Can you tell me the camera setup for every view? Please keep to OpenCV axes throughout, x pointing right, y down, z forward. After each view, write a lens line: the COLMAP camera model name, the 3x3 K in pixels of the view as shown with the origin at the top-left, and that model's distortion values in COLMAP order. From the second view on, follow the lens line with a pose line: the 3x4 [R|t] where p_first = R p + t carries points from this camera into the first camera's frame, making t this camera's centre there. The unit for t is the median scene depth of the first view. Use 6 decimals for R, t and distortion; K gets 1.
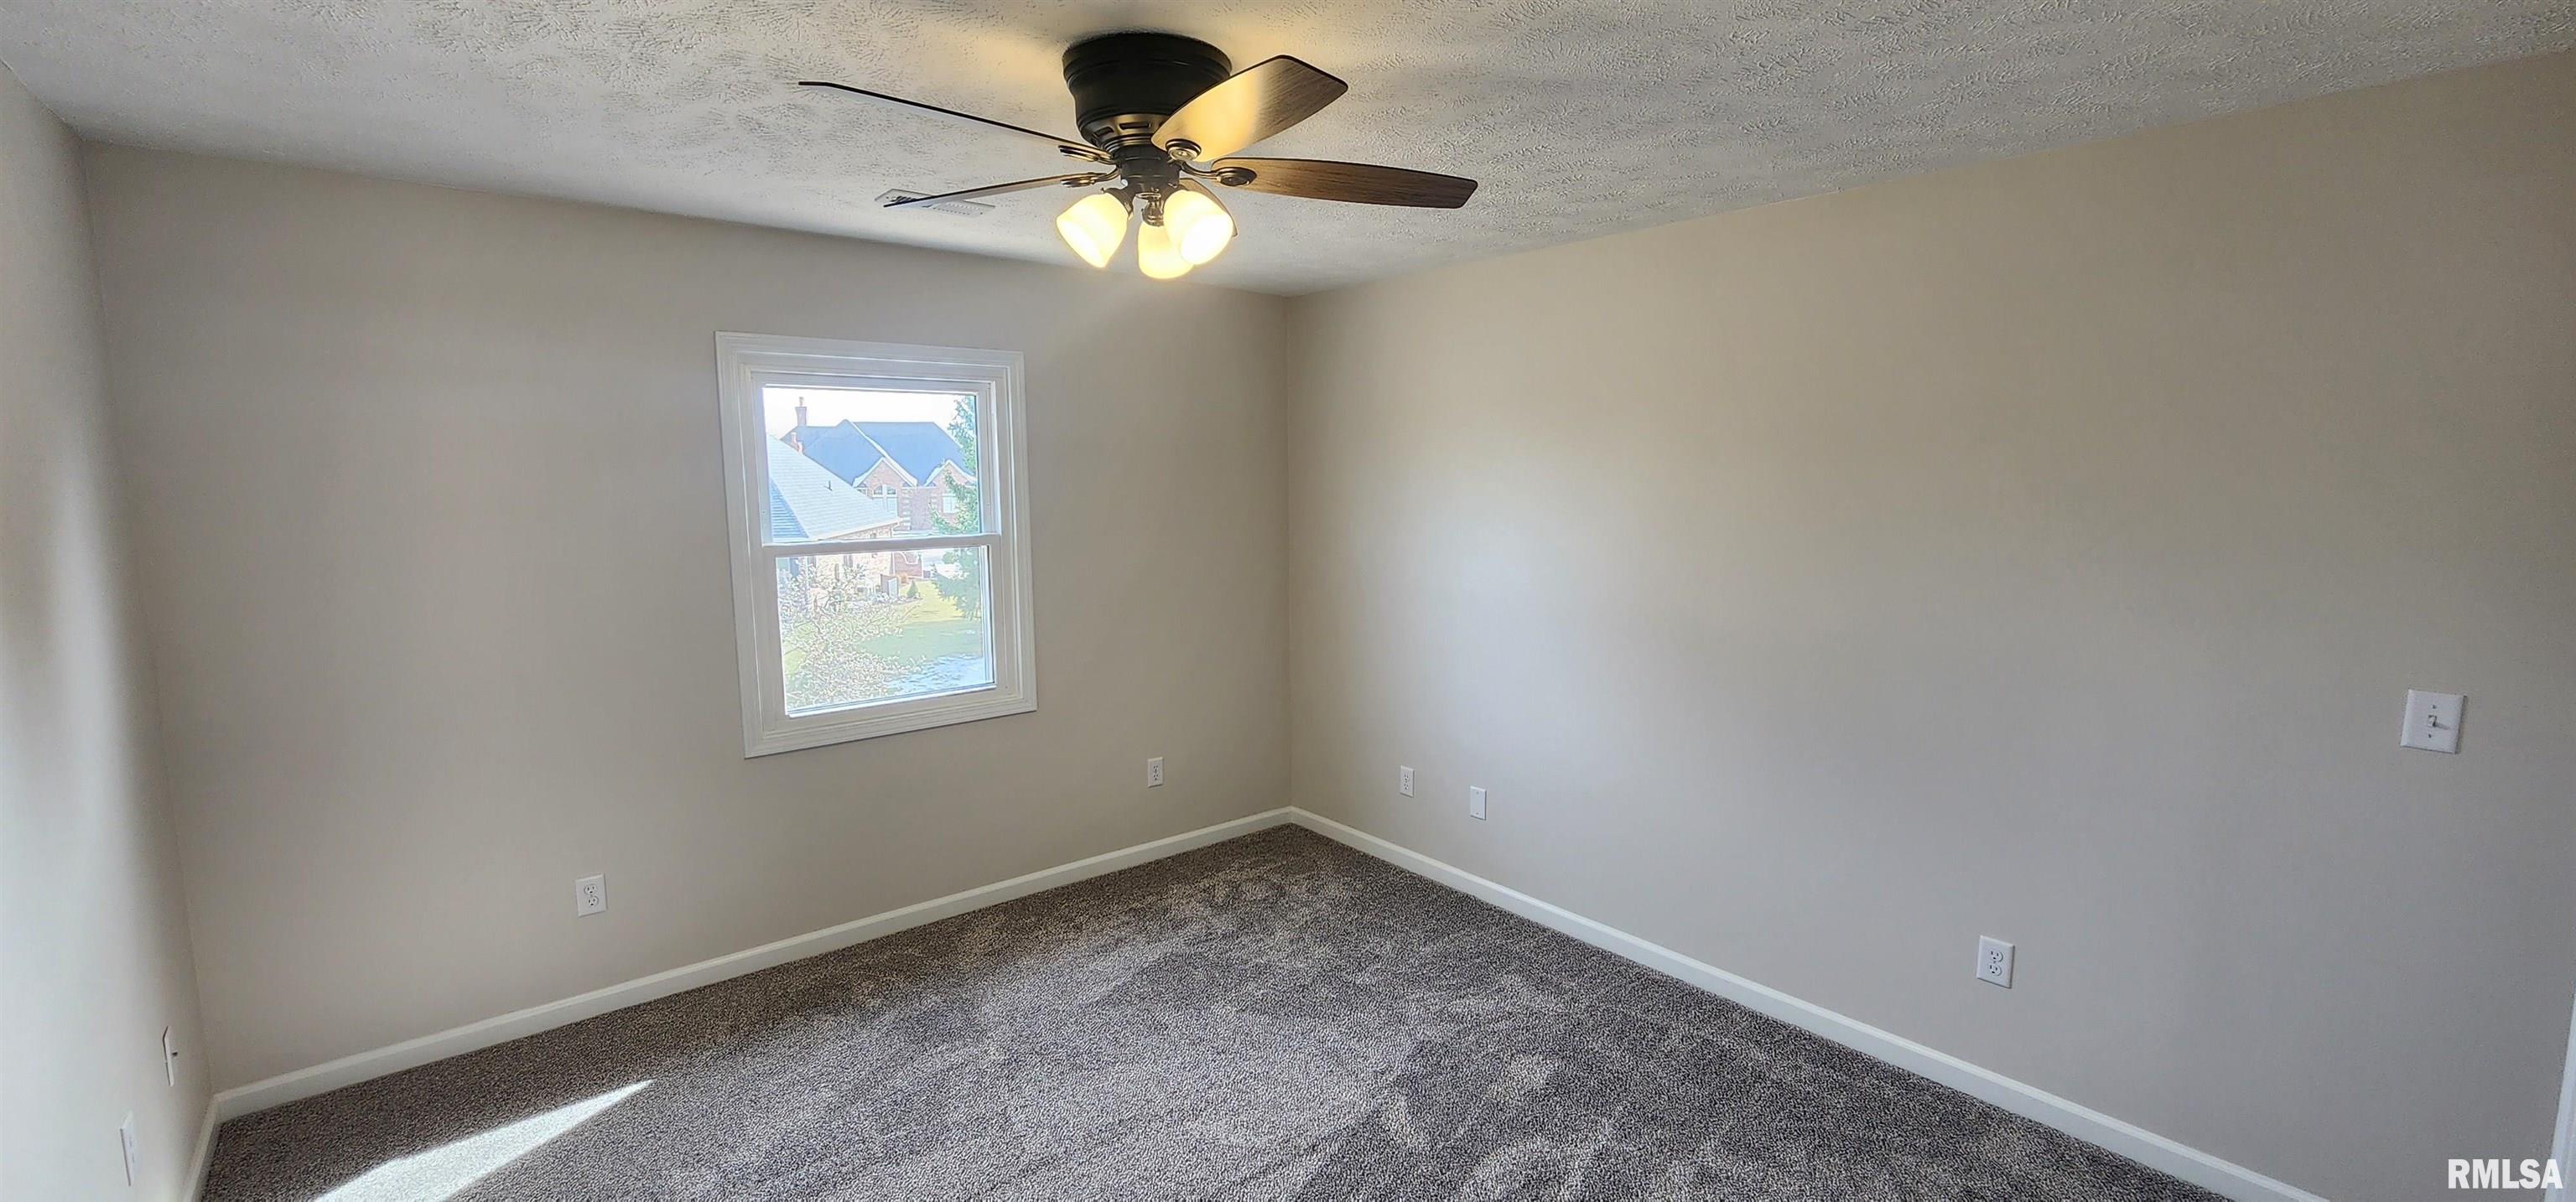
lens RADIAL K [[1069.7, 0, 1288.0], [0, 1069.7, 601.0], [0, 0, 1]] dist [-0.000721, -0.000196]
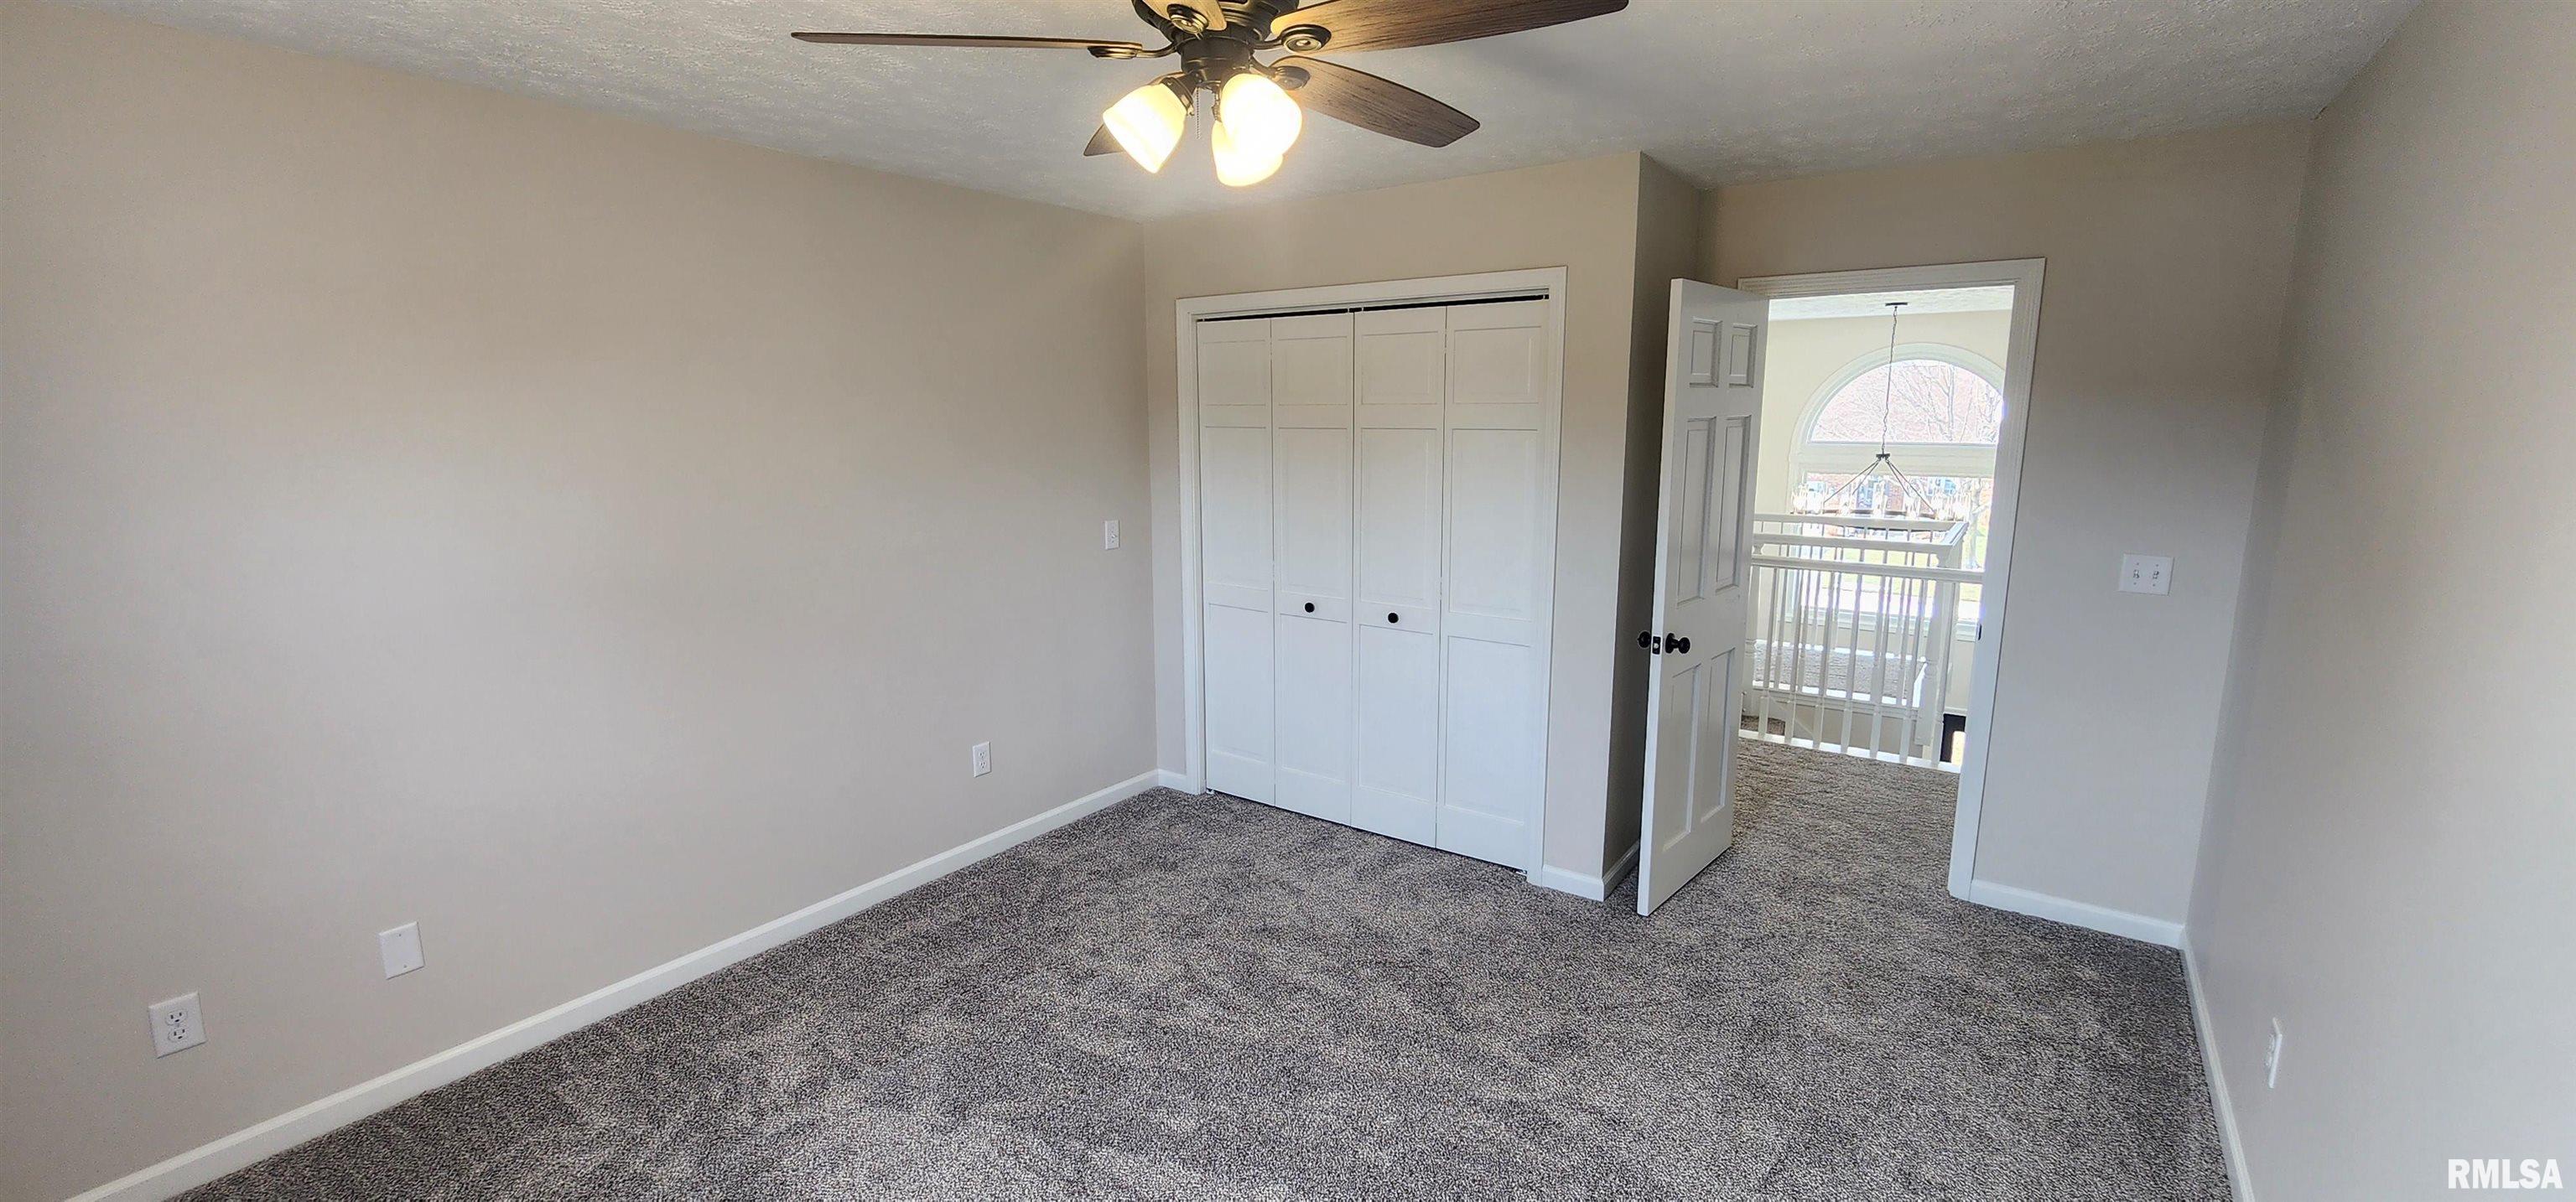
lens RADIAL K [[1069.7, 0, 1288.0], [0, 1069.7, 601.0], [0, 0, 1]] dist [-0.000721, -0.000196]
pose [[-0.256321, -0.174276, 0.950751, -0.645769], [0.119964, 0.970271, 0.210196, -0.100292], [-0.959118, 0.167934, -0.227794, 0.760717]]
